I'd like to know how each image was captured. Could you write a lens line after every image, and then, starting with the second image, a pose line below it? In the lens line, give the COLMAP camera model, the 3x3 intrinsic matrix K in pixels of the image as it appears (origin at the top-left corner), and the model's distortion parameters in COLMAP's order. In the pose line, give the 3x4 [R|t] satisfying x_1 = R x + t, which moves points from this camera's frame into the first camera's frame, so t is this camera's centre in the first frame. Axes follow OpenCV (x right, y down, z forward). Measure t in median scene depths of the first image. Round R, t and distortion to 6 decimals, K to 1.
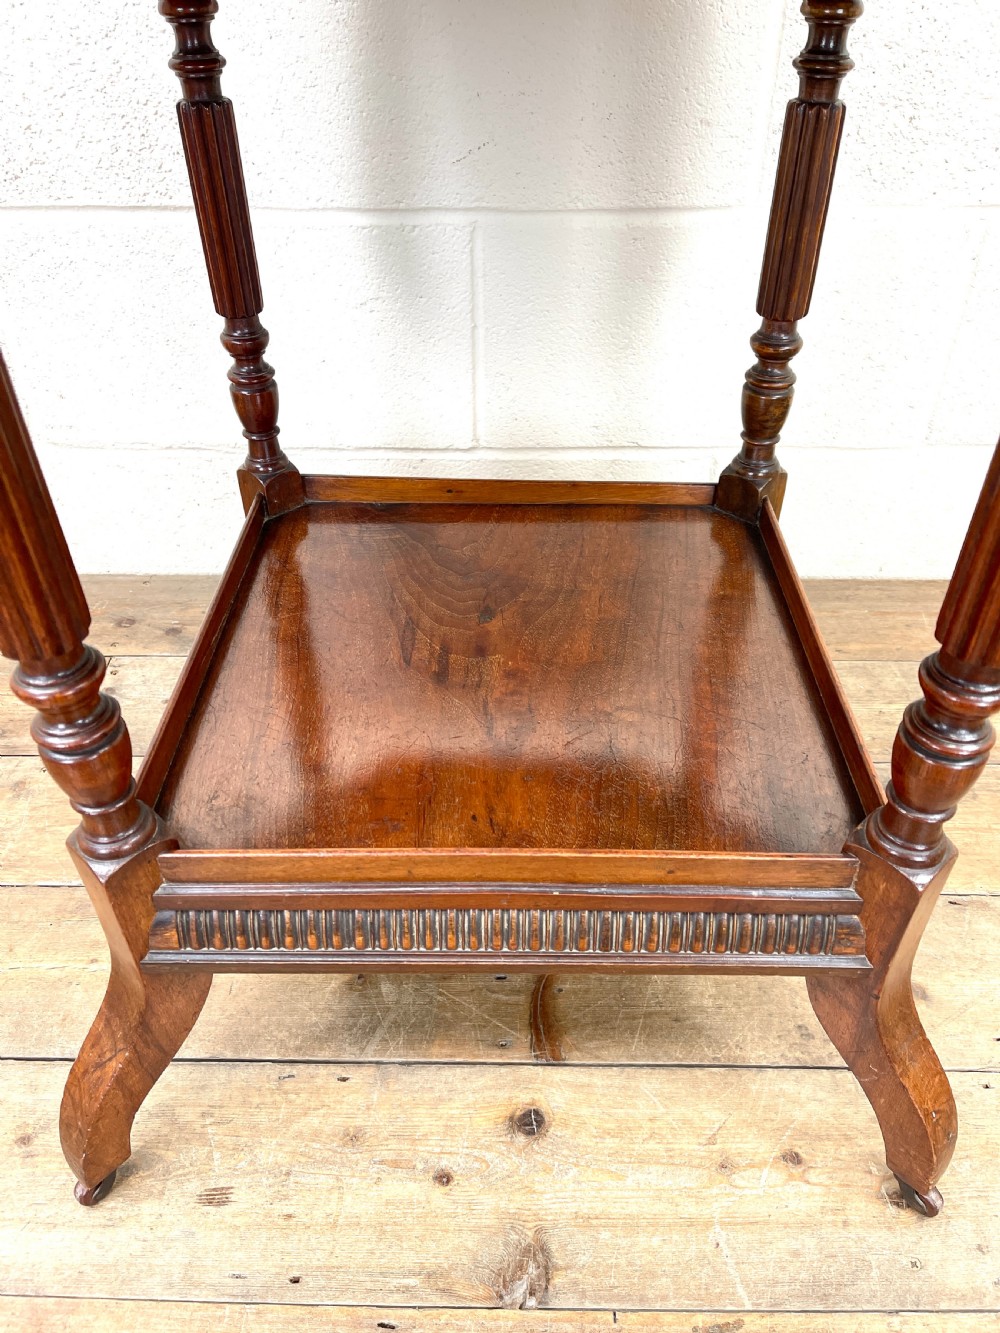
lens RADIAL K [[1013.9, 0, 499.5], [0, 1013.9, 672.5], [0, 0, 1]] dist [0.070120, -0.100695]
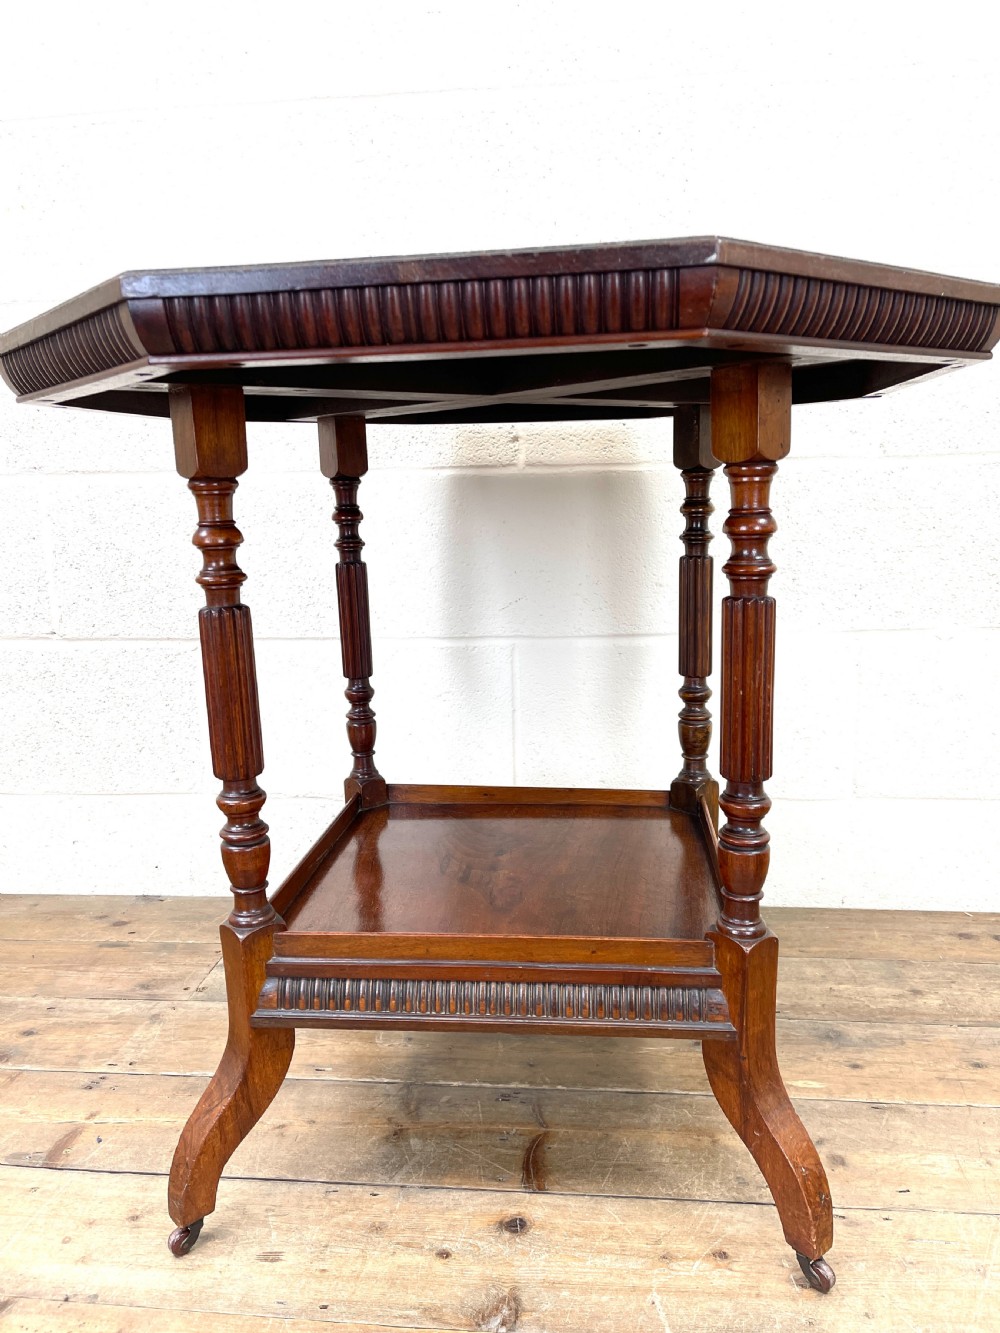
lens RADIAL K [[1013.9, 0, 495.4], [0, 1013.9, 665.3], [0, 0, 1]] dist [0.070120, -0.100695]
pose [[0.995259, -0.007771, -0.096949, 0.133492], [-0.038591, 0.883426, -0.466980, 0.417430], [0.089276, 0.468507, 0.878937, -0.450124]]
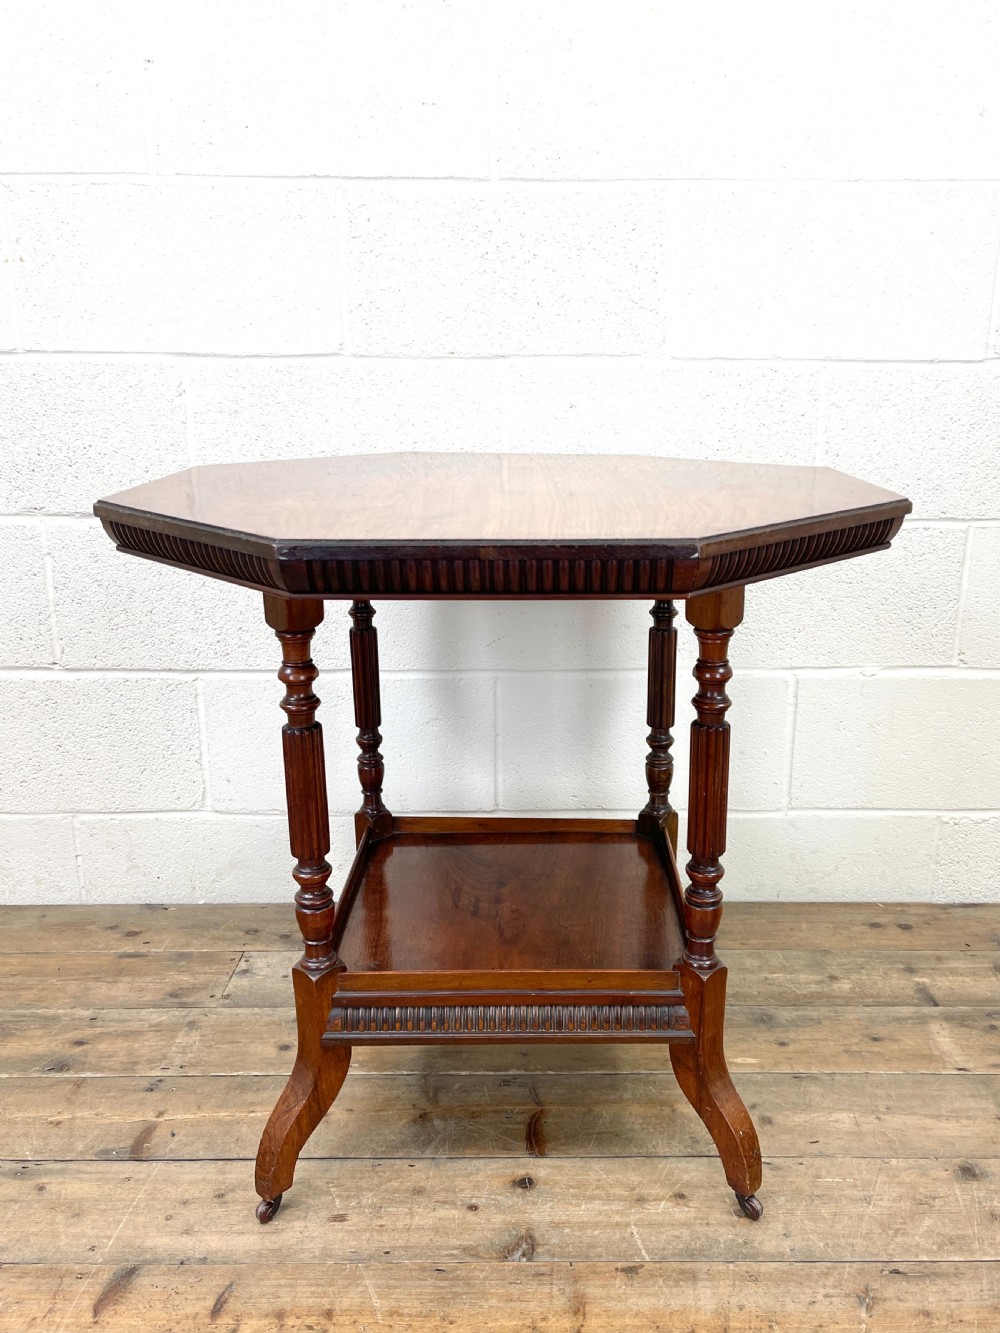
lens RADIAL K [[1130.8, 0, 546.9], [0, 1130.8, 669.5], [0, 0, 1]] dist [0.053233, -0.065939]
pose [[0.999791, -0.002945, 0.020219, 0.030187], [0.010566, 0.921489, -0.388261, 0.386633], [-0.017488, 0.388394, 0.921328, -1.022473]]
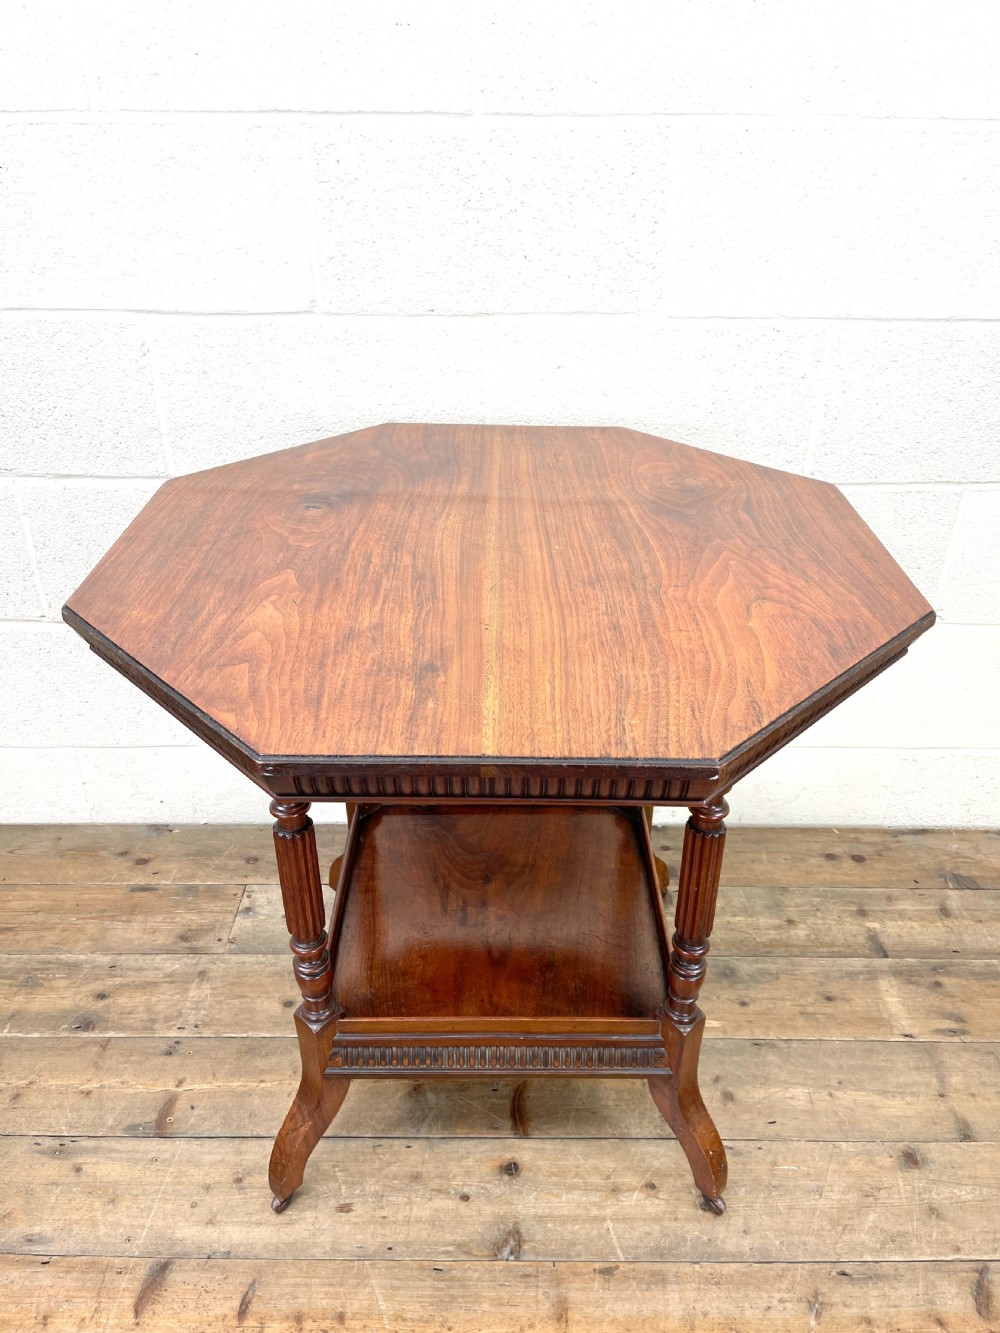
lens RADIAL K [[1013.9, 0, 498.9], [0, 1013.9, 663.1], [0, 0, 1]] dist [0.070120, -0.100695]
pose [[0.999932, -0.001209, 0.011563, -0.012418], [0.002880, 0.989343, -0.145578, -0.193323], [-0.011264, 0.145602, 0.989279, -0.956531]]
